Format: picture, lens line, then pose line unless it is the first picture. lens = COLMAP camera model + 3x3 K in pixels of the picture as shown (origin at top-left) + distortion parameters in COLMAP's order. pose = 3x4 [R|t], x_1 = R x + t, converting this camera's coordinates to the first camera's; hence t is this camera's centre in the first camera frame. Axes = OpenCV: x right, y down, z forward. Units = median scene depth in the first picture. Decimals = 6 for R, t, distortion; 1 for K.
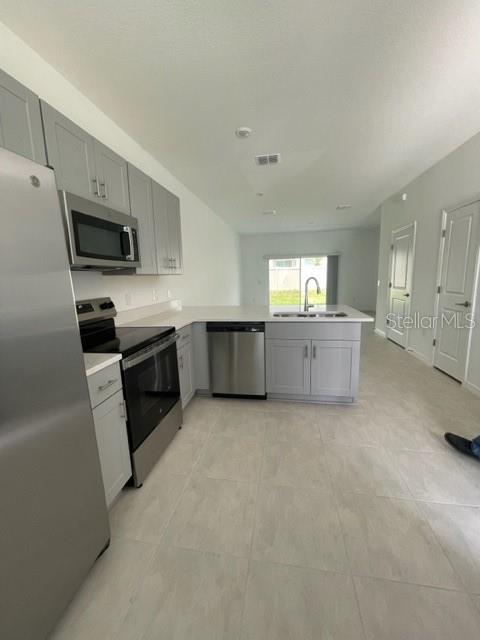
lens RADIAL K [[259.9, 0, 240.0], [0, 259.9, 320.0], [0, 0, 1]] dist [-0.001501, -0.000105]
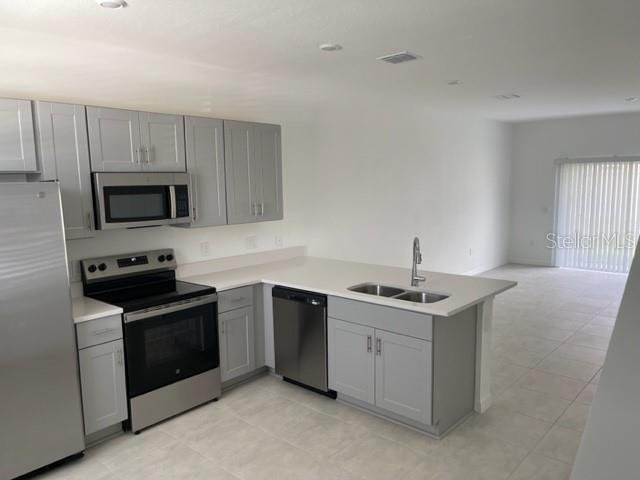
lens RADIAL K [[487.9, 0, 319.9], [0, 487.9, 244.7], [0, 0, 1]] dist [0.053225, -0.078396]
pose [[0.844012, 0.082862, -0.529885, 0.970542], [-0.095604, 0.995414, 0.003380, -0.165816], [0.527735, 0.047806, 0.848063, -0.282024]]
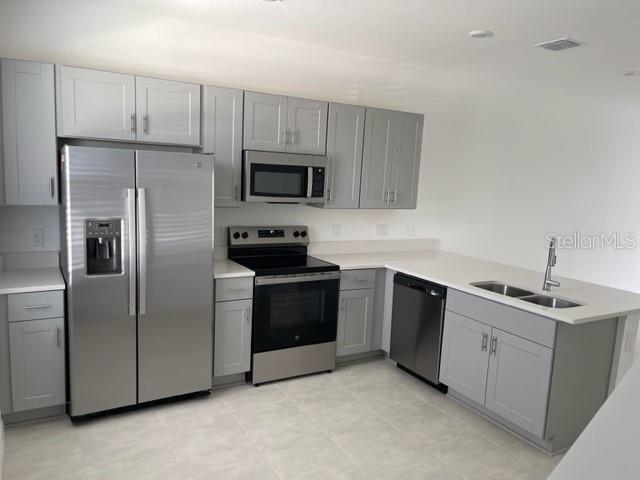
lens RADIAL K [[487.9, 0, 319.9], [0, 487.9, 244.7], [0, 0, 1]] dist [0.053225, -0.078396]
pose [[0.629920, 0.167395, -0.758406, 1.077240], [-0.194209, 0.979424, 0.054870, -0.137002], [0.751987, 0.112726, 0.649468, -0.249518]]
